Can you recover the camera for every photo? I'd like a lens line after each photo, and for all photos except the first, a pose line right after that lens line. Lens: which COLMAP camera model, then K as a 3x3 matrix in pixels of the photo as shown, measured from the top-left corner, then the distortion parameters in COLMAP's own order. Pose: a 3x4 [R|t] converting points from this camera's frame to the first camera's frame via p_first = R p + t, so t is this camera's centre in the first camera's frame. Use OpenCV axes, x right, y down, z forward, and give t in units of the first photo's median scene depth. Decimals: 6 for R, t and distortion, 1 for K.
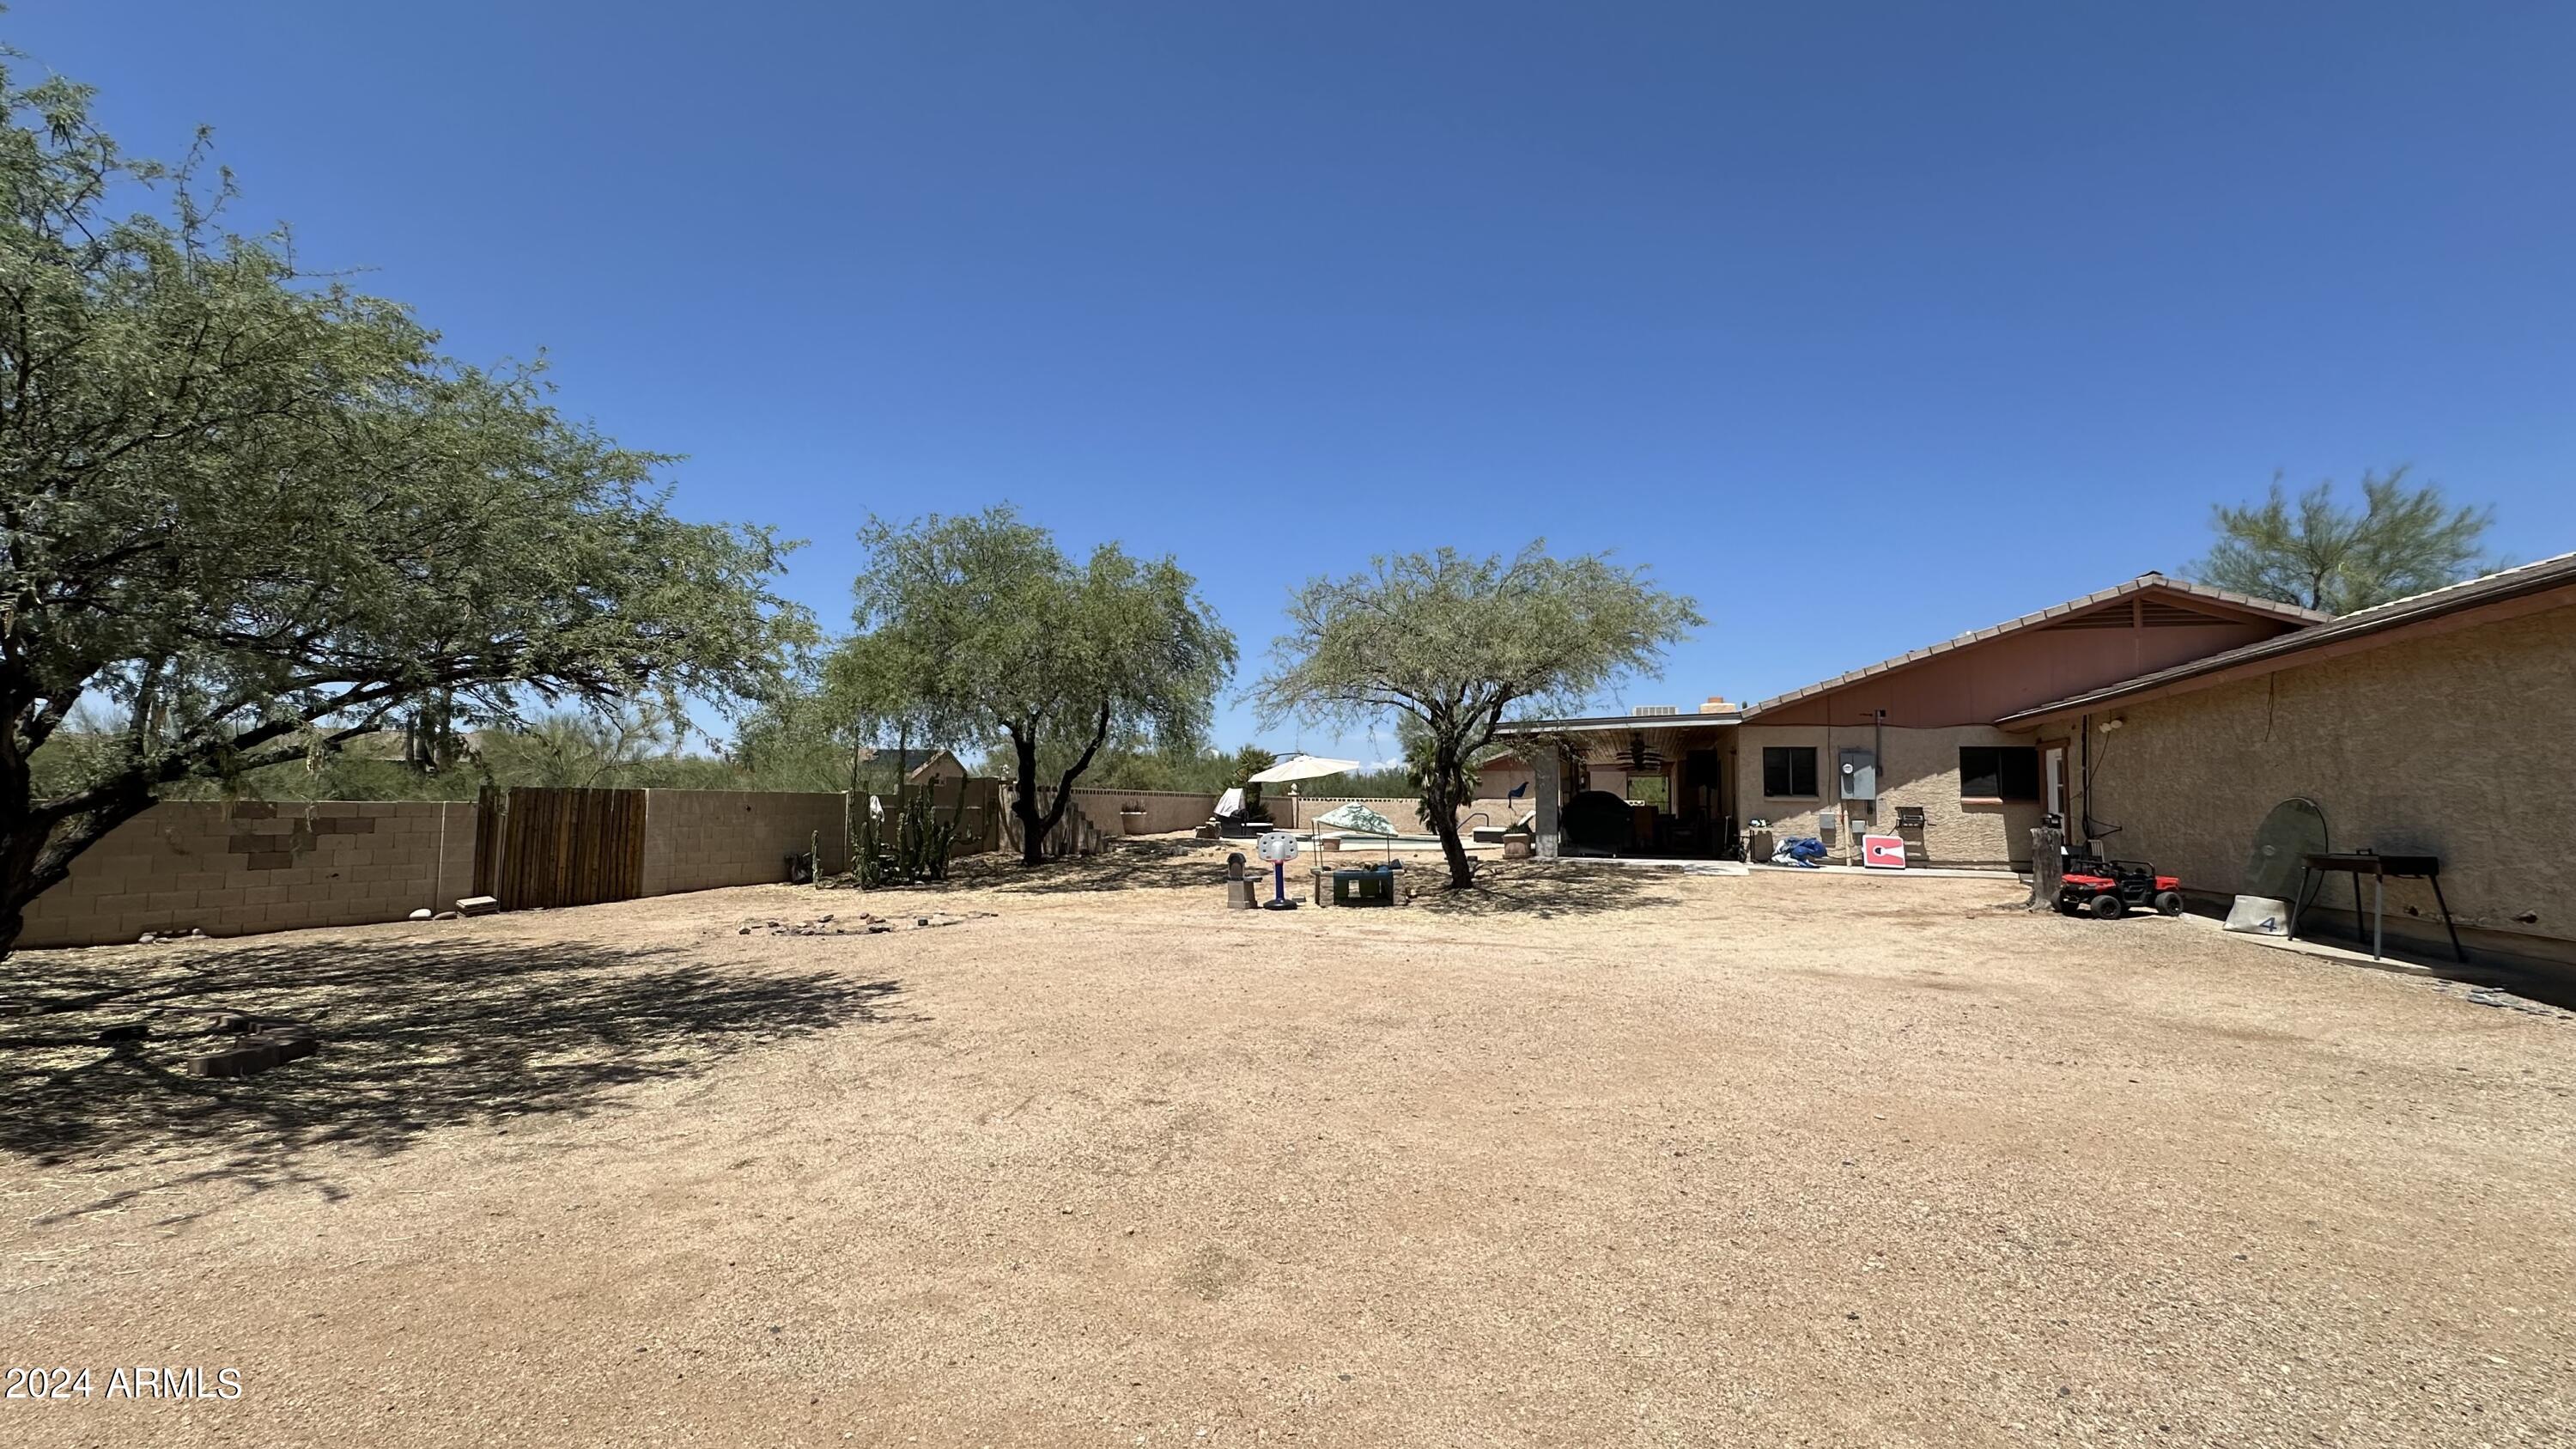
lens RADIAL K [[1034.3, 0, 1288.0], [0, 1034.3, 724.5], [0, 0, 1]] dist [-0.005518, 0.002315]
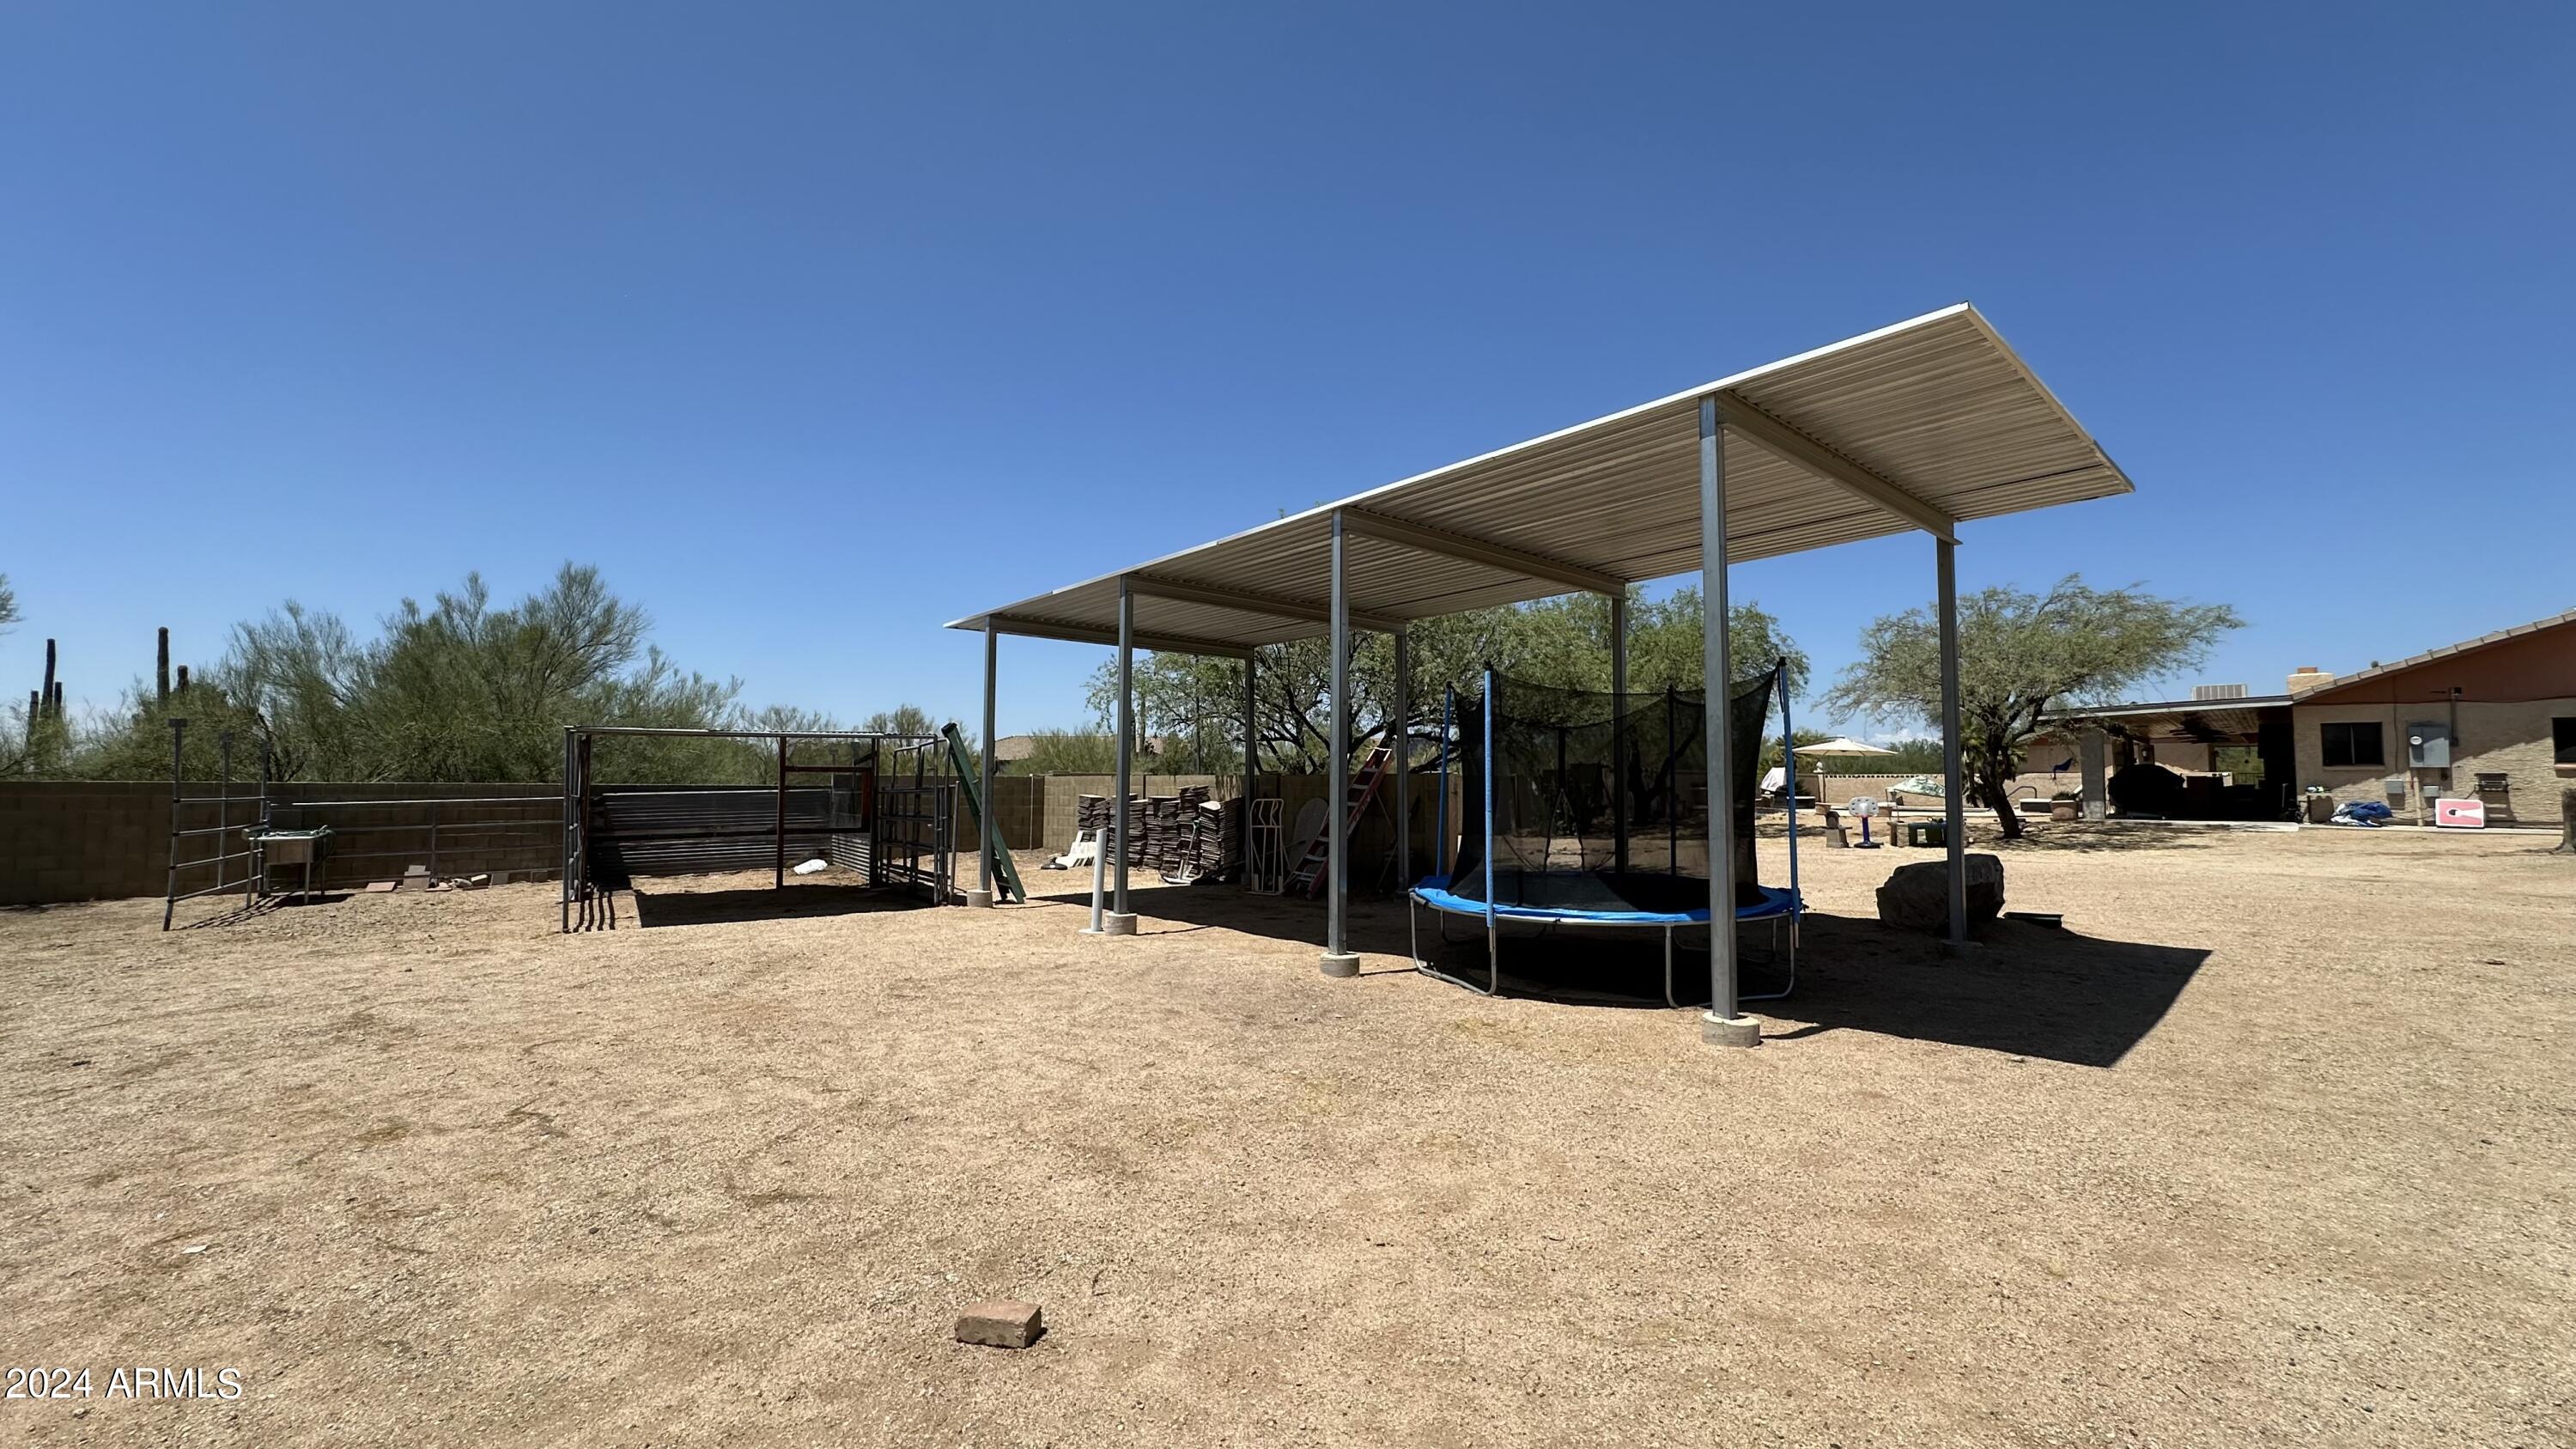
lens RADIAL K [[1034.3, 0, 1288.0], [0, 1034.3, 724.5], [0, 0, 1]] dist [-0.005518, 0.002315]
pose [[0.905969, -0.036557, -0.421763, -0.072817], [0.043398, 0.999036, 0.006629, -0.025533], [0.421114, -0.024309, 0.906682, -0.387966]]
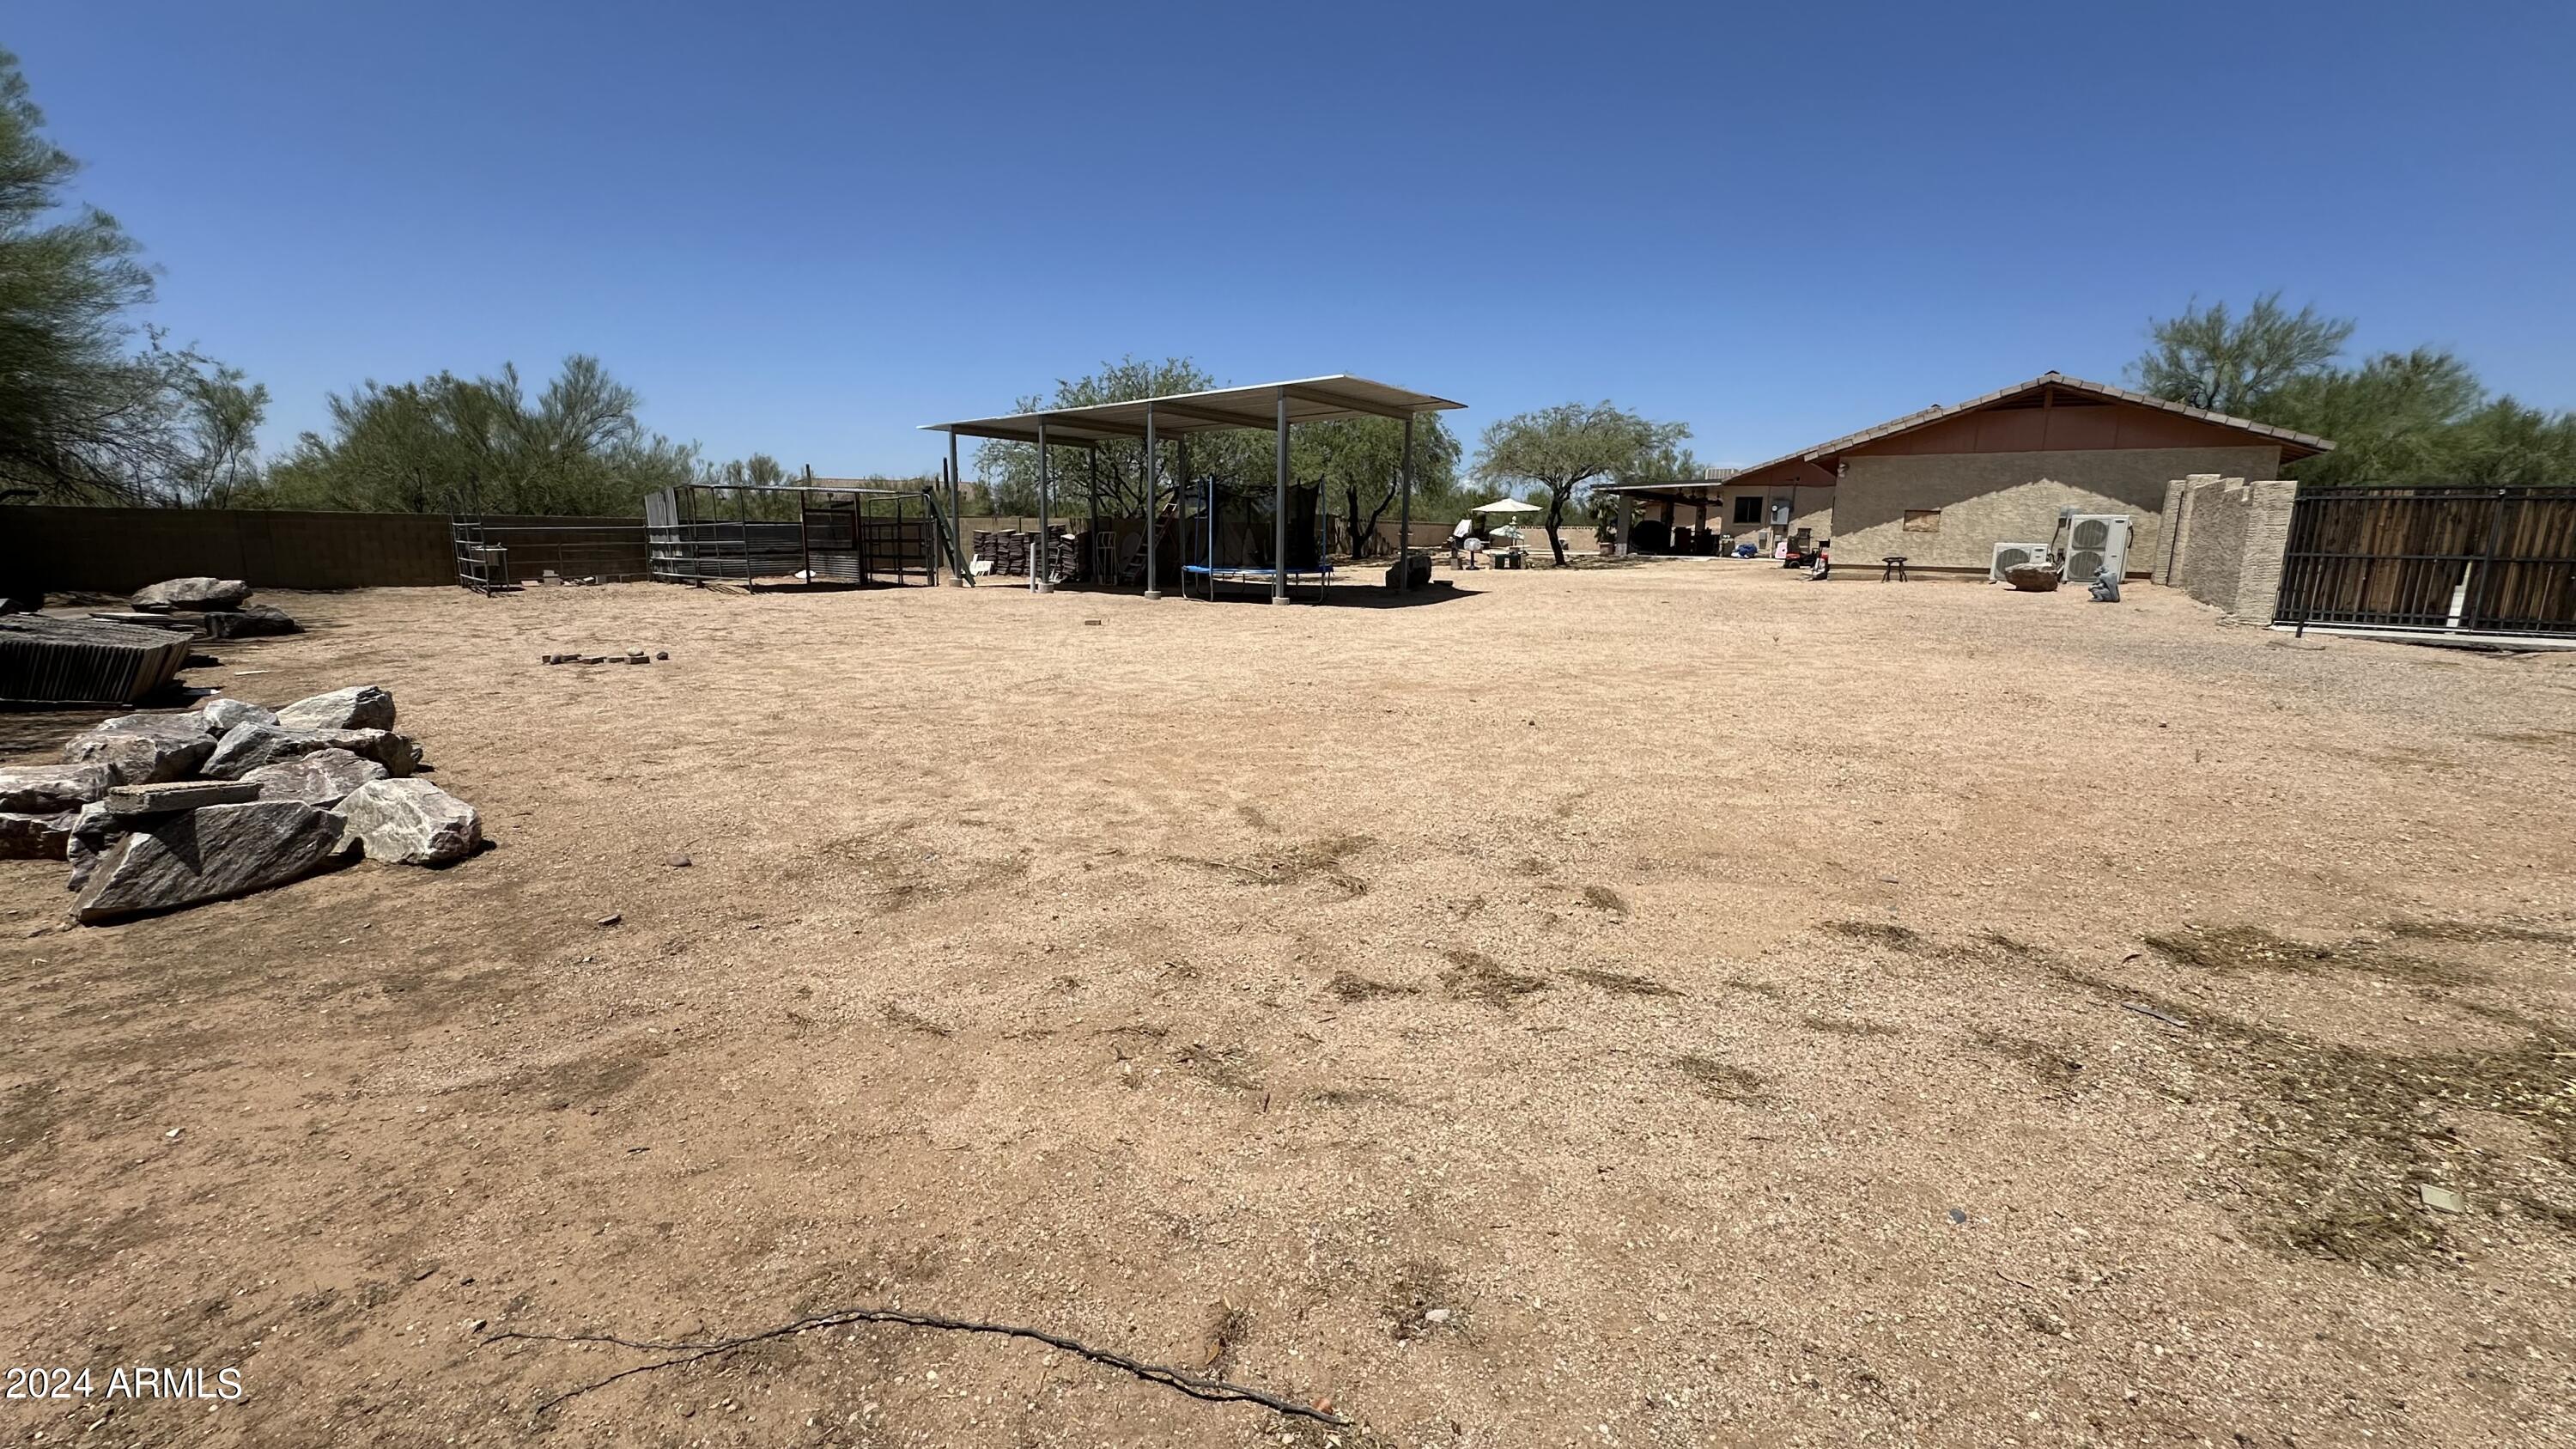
lens RADIAL K [[1042.9, 0, 1288.0], [0, 1042.9, 724.5], [0, 0, 1]] dist [-0.003895, 0.002512]
pose [[0.970857, 0.042574, -0.235849, 0.091853], [0.018285, 0.968068, 0.250018, -0.050253], [0.238962, -0.247044, 0.939077, -0.828691]]
